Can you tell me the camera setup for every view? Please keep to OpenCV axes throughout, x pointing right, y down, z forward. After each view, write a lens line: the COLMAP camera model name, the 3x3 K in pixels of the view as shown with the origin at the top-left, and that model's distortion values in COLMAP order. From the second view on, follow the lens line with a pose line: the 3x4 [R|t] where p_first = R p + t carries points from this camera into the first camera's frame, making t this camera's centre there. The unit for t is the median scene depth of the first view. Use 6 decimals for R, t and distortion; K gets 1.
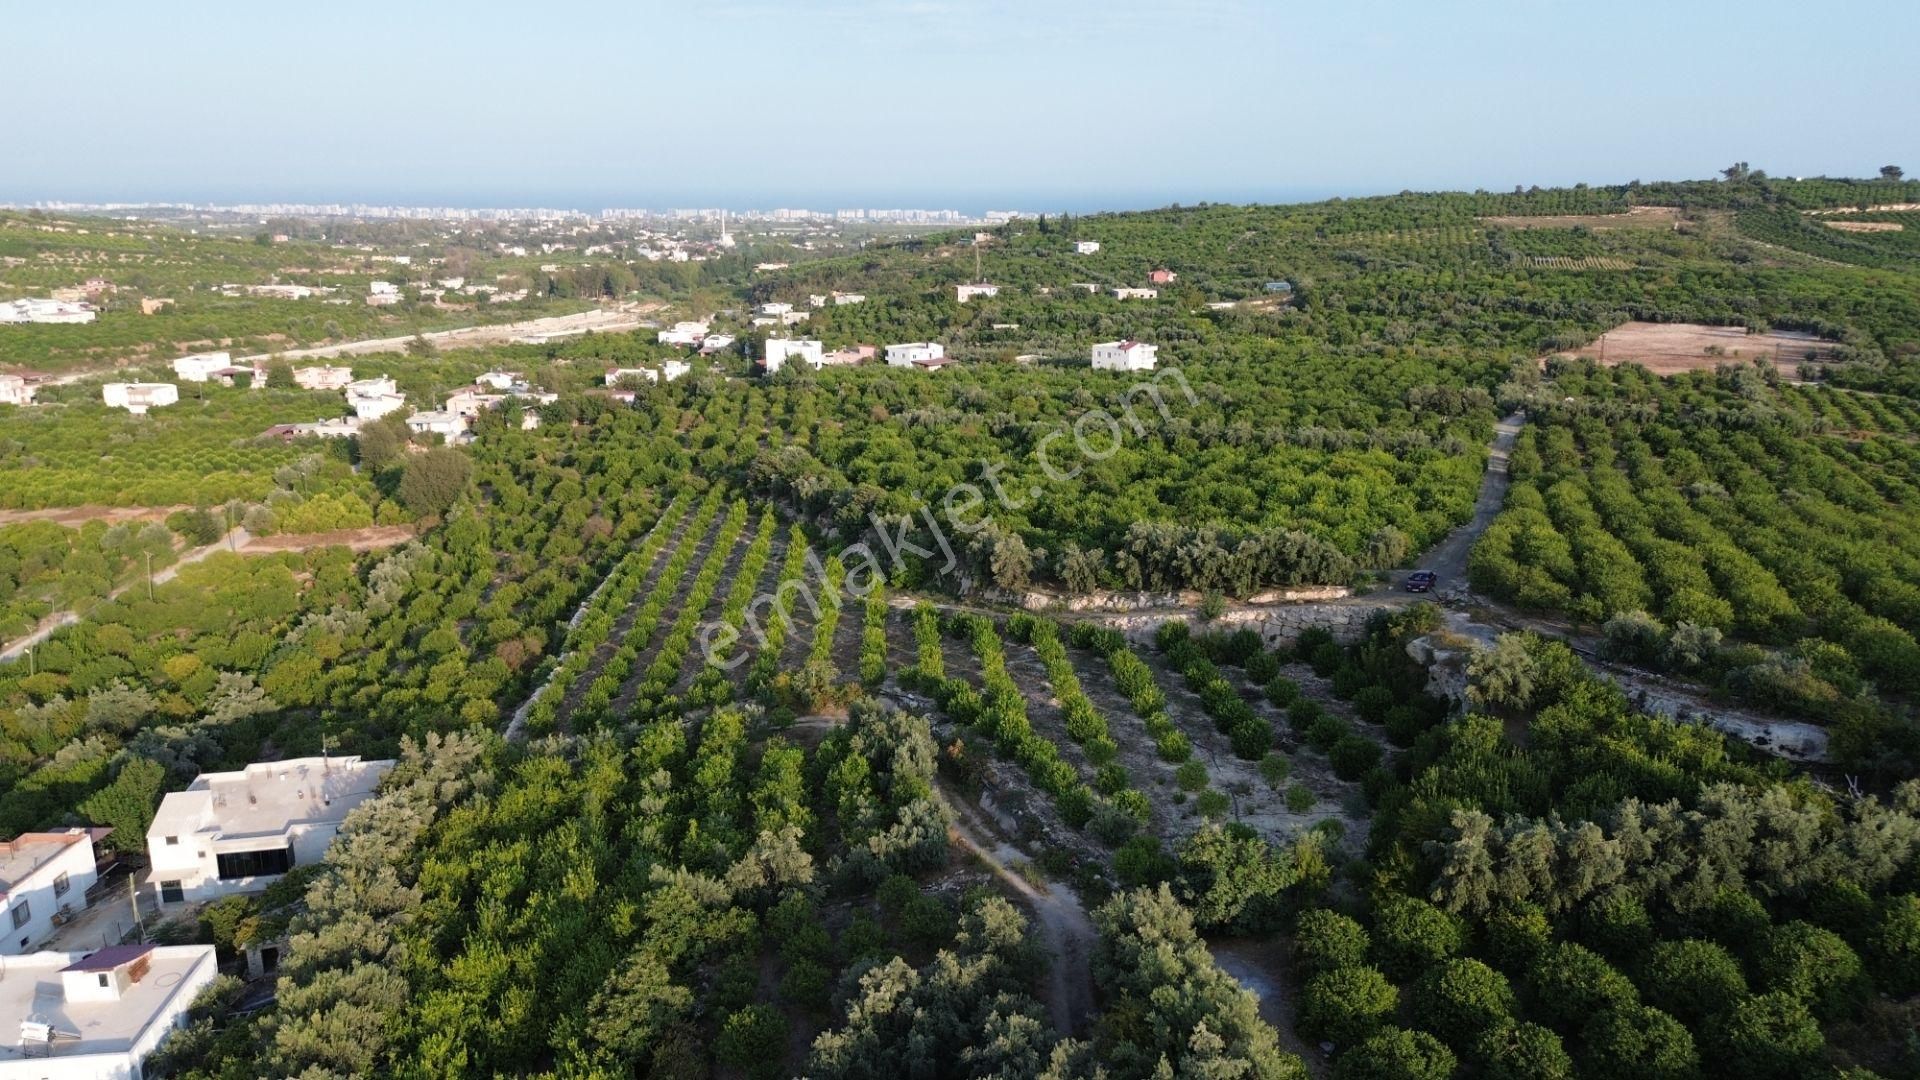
lens RADIAL K [[1365.5, 0, 973.0], [0, 1365.5, 551.4], [0, 0, 1]] dist [0.065318, -0.062121]
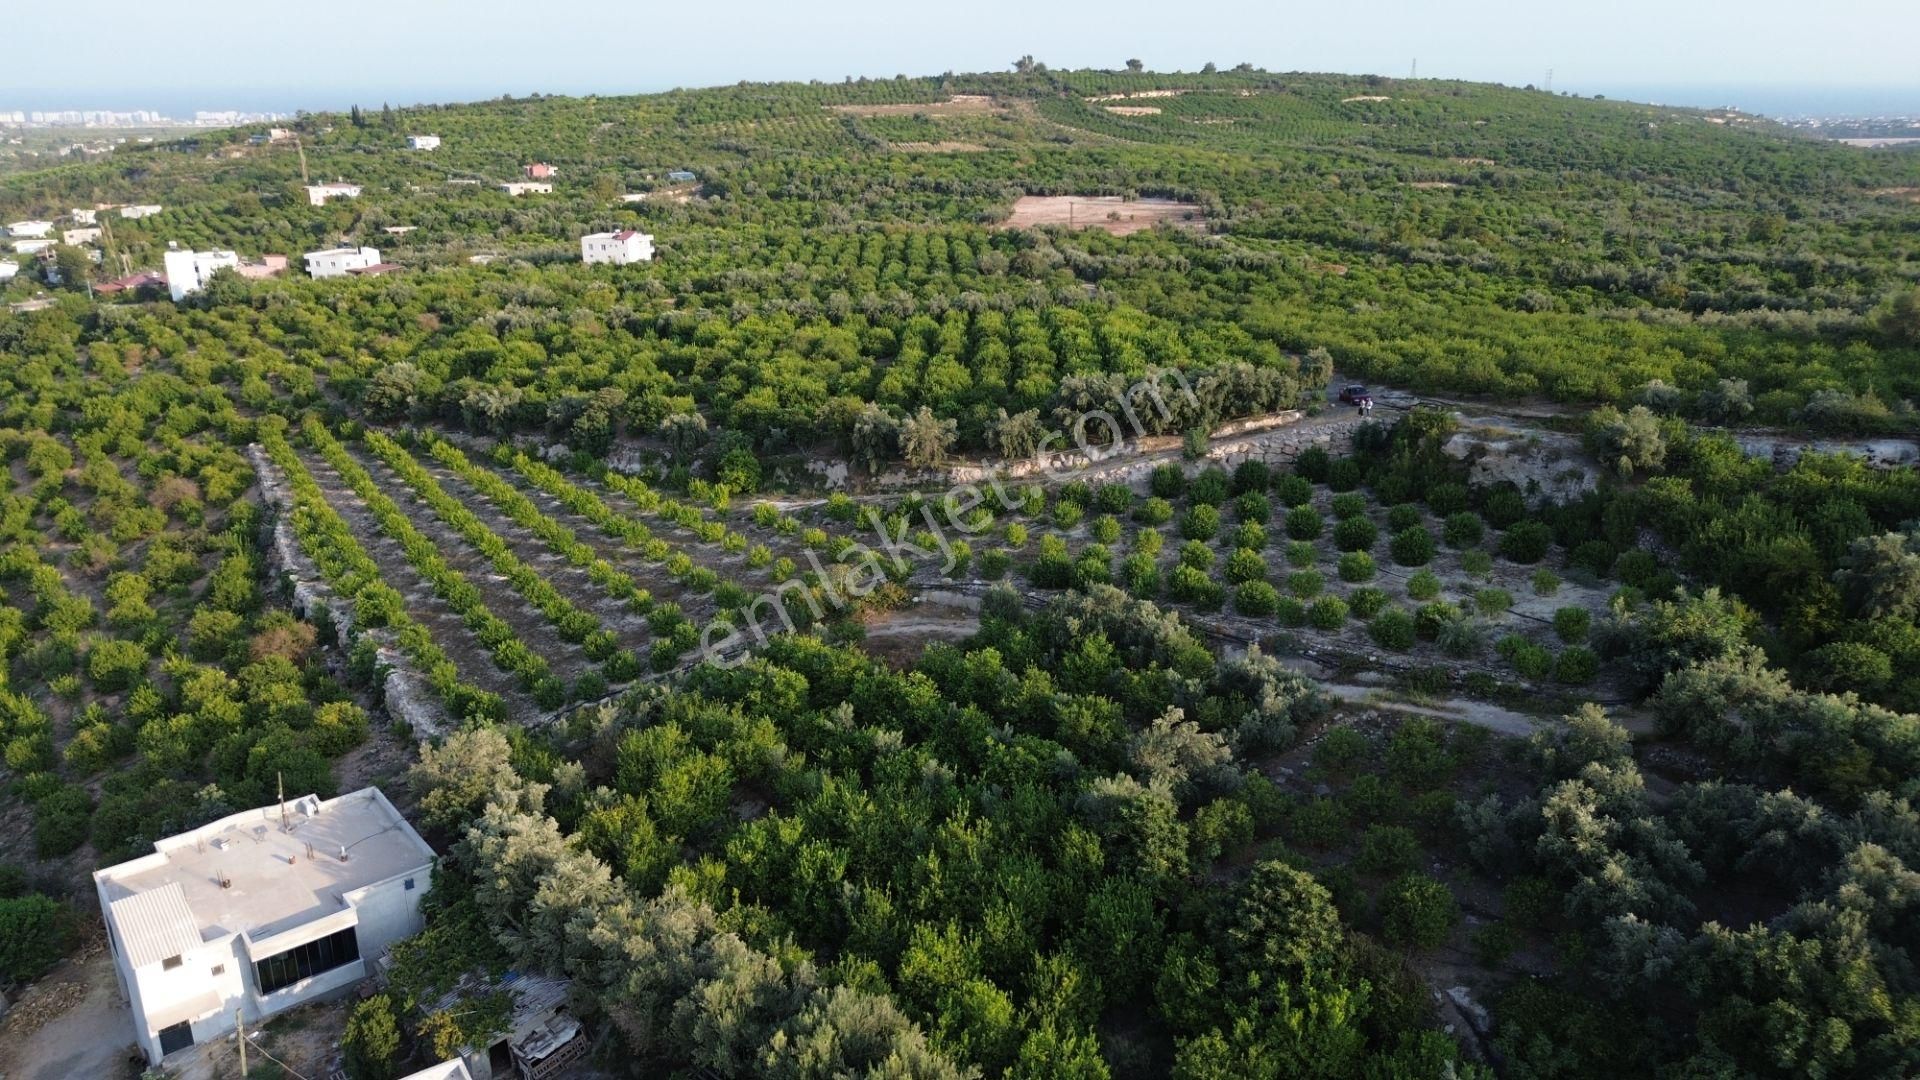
lens RADIAL K [[1365.5, 0, 978.9], [0, 1365.5, 544.2], [0, 0, 1]] dist [0.065318, -0.062121]
pose [[0.873527, -0.161063, 0.459357, -0.134711], [0.131939, 0.986689, 0.095061, -0.001328], [-0.468554, -0.022431, 0.883150, 0.058555]]
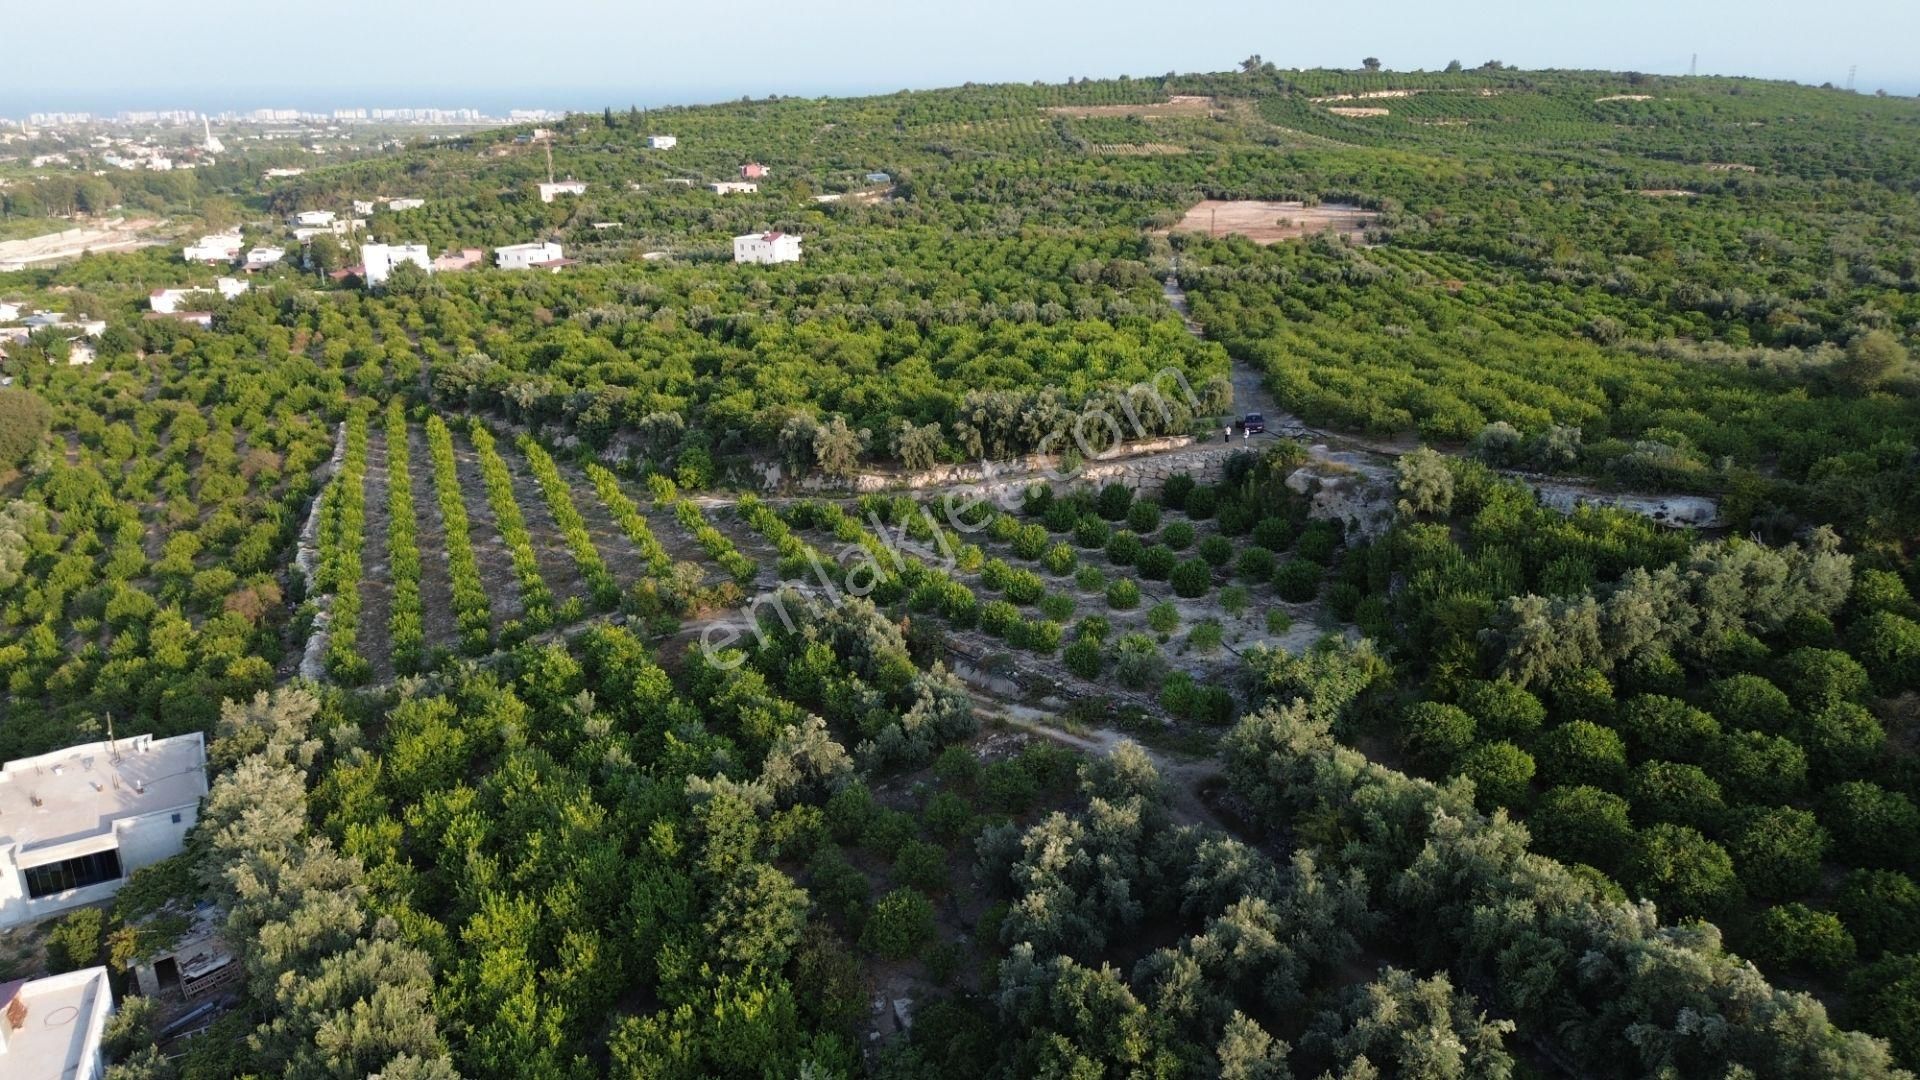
lens RADIAL K [[1365.5, 0, 976.0], [0, 1365.5, 546.2], [0, 0, 1]] dist [0.065318, -0.062121]
pose [[0.948234, -0.109109, 0.298242, -0.062311], [0.089602, 0.992890, 0.078360, 0.004308], [-0.304671, -0.047580, 0.951268, 0.016543]]
